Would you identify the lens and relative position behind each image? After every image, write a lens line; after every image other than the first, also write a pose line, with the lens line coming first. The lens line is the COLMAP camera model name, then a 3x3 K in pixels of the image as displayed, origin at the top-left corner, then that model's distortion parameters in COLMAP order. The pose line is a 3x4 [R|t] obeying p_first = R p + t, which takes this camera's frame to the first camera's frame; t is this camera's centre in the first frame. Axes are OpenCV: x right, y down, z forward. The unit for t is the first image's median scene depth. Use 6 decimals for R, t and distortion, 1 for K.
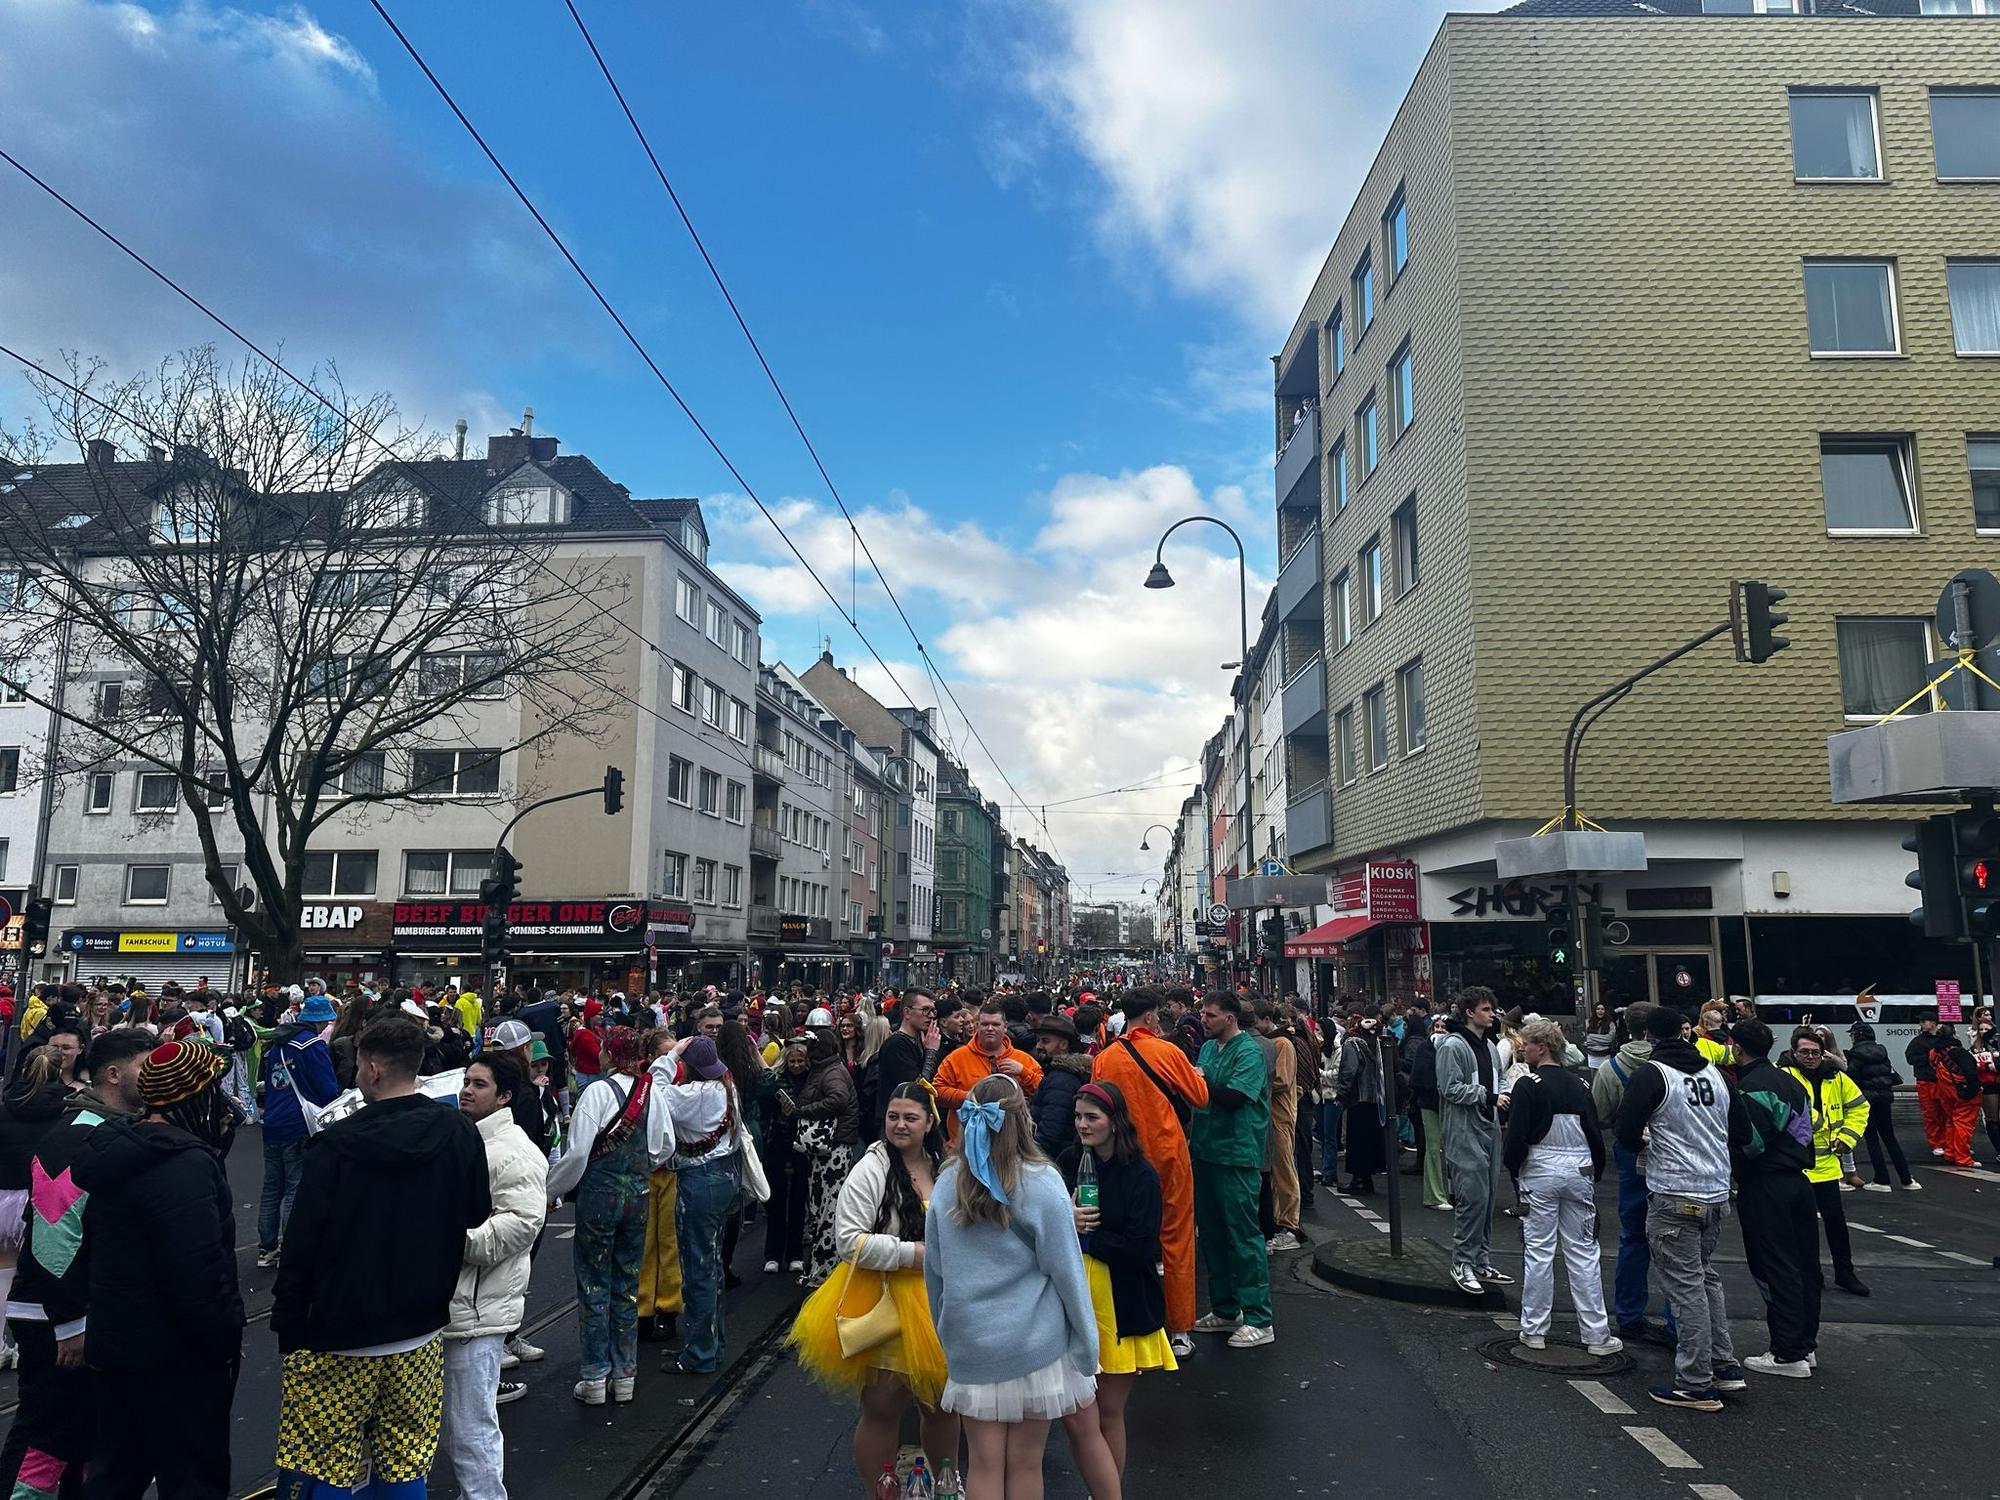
lens RADIAL K [[1320.2, 0, 998.5], [0, 1320.2, 752.2], [0, 0, 1]] dist [0.006509, -0.008501]
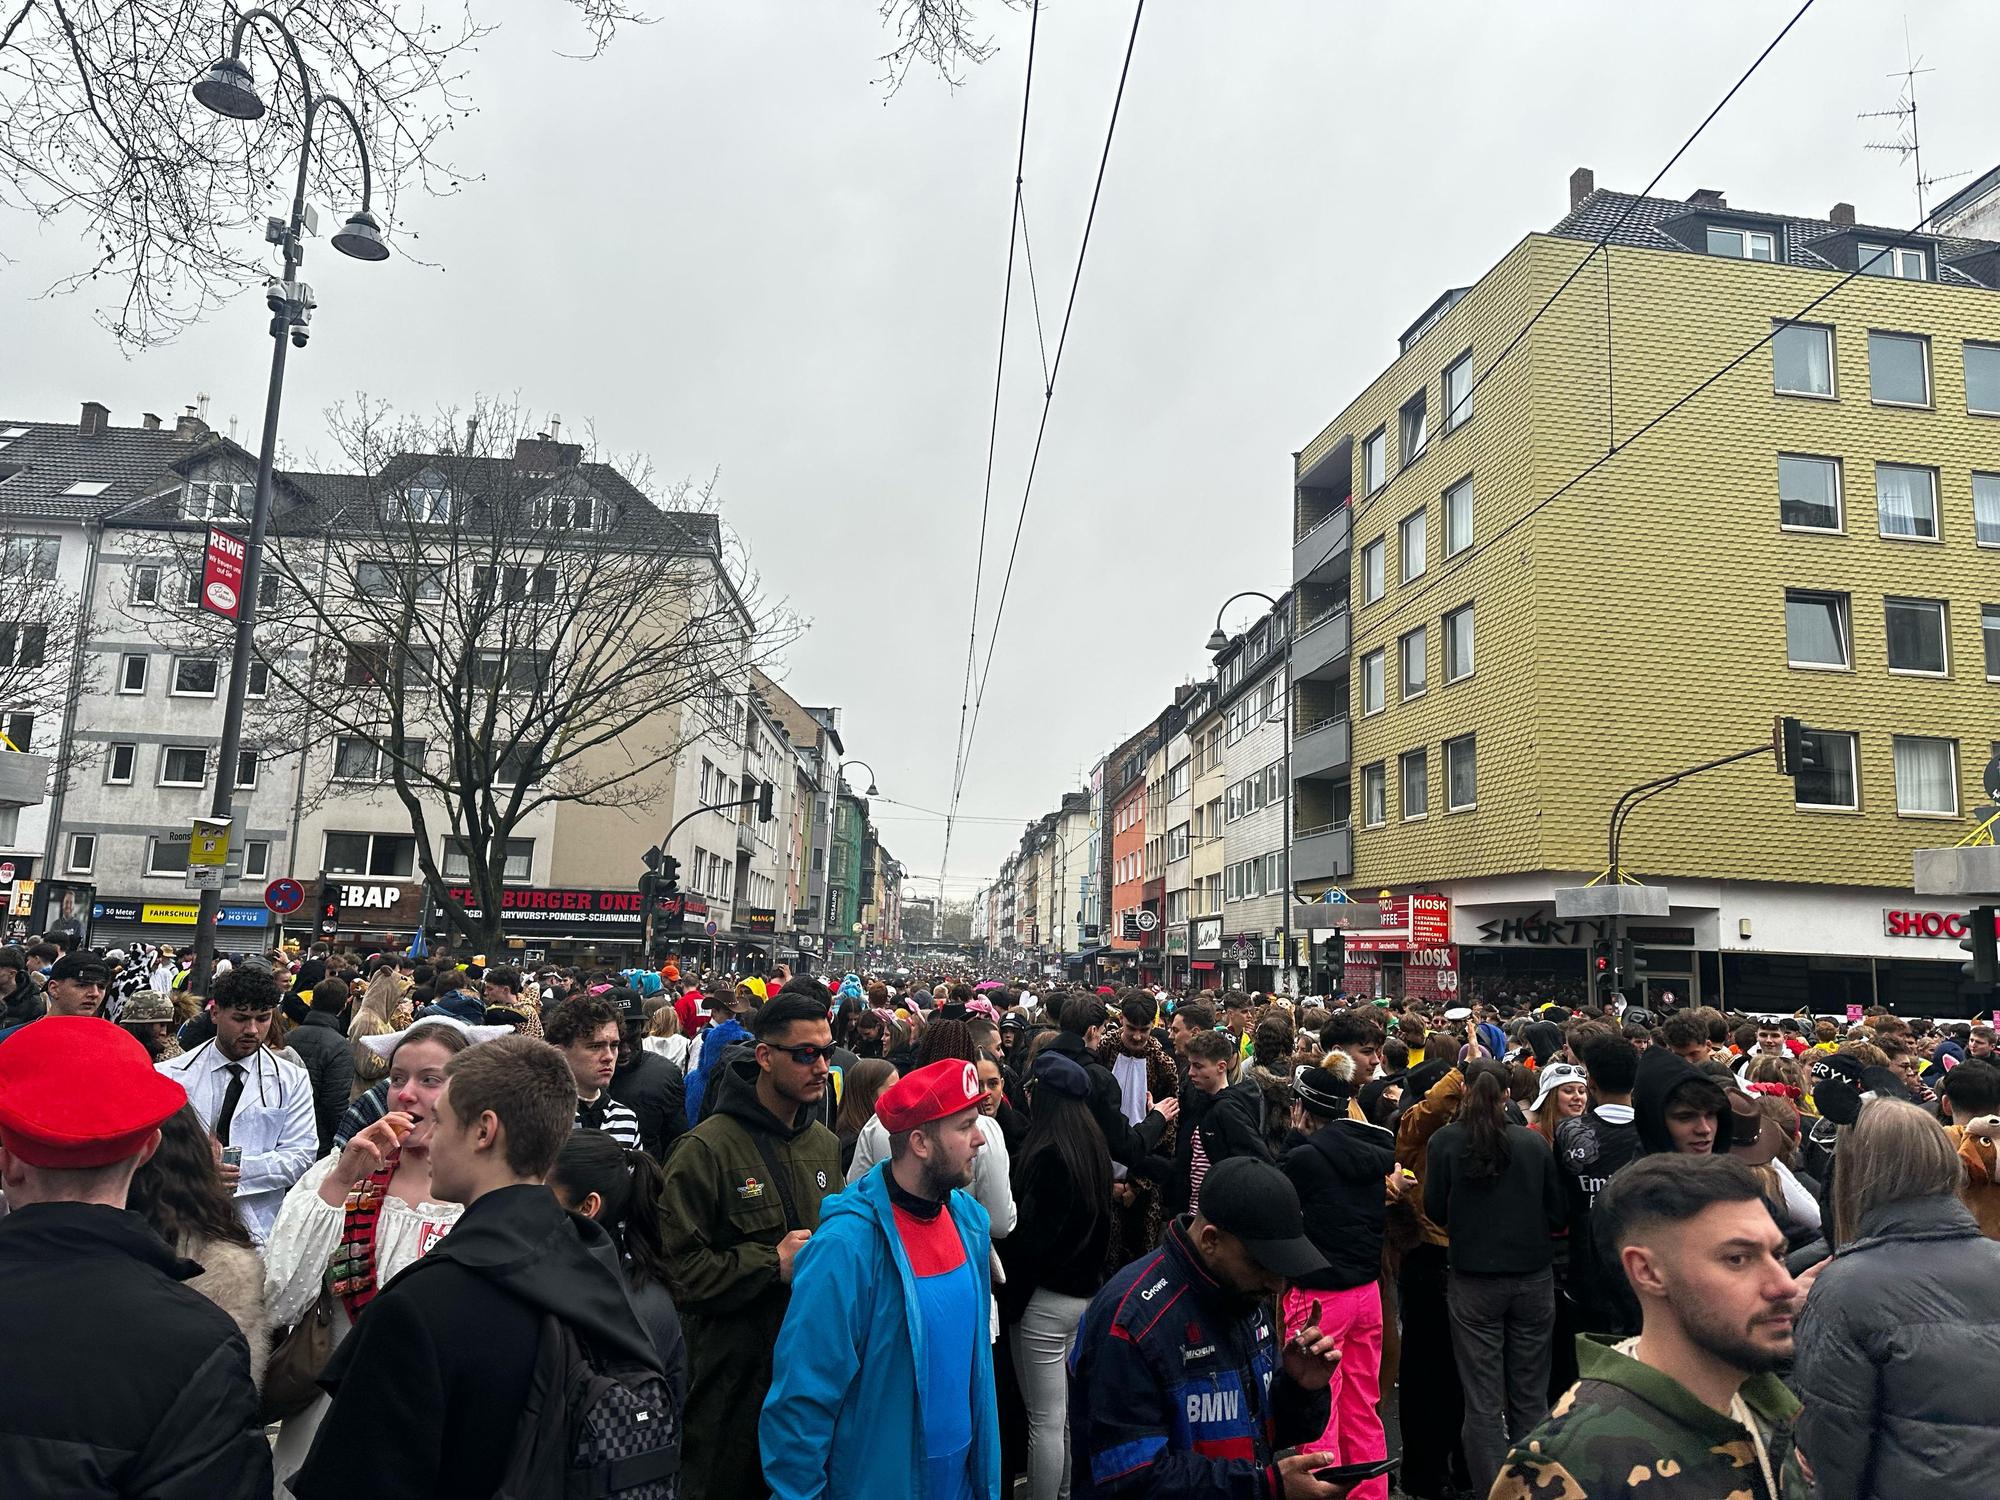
lens RADIAL K [[1320.2, 0, 999.2], [0, 1320.2, 746.9], [0, 0, 1]] dist [0.006509, -0.008501]
pose [[0.987648, 0.056292, 0.146231, -0.173409], [-0.056496, 0.998399, -0.002759, -0.017696], [-0.146152, -0.005537, 0.989247, -0.098647]]
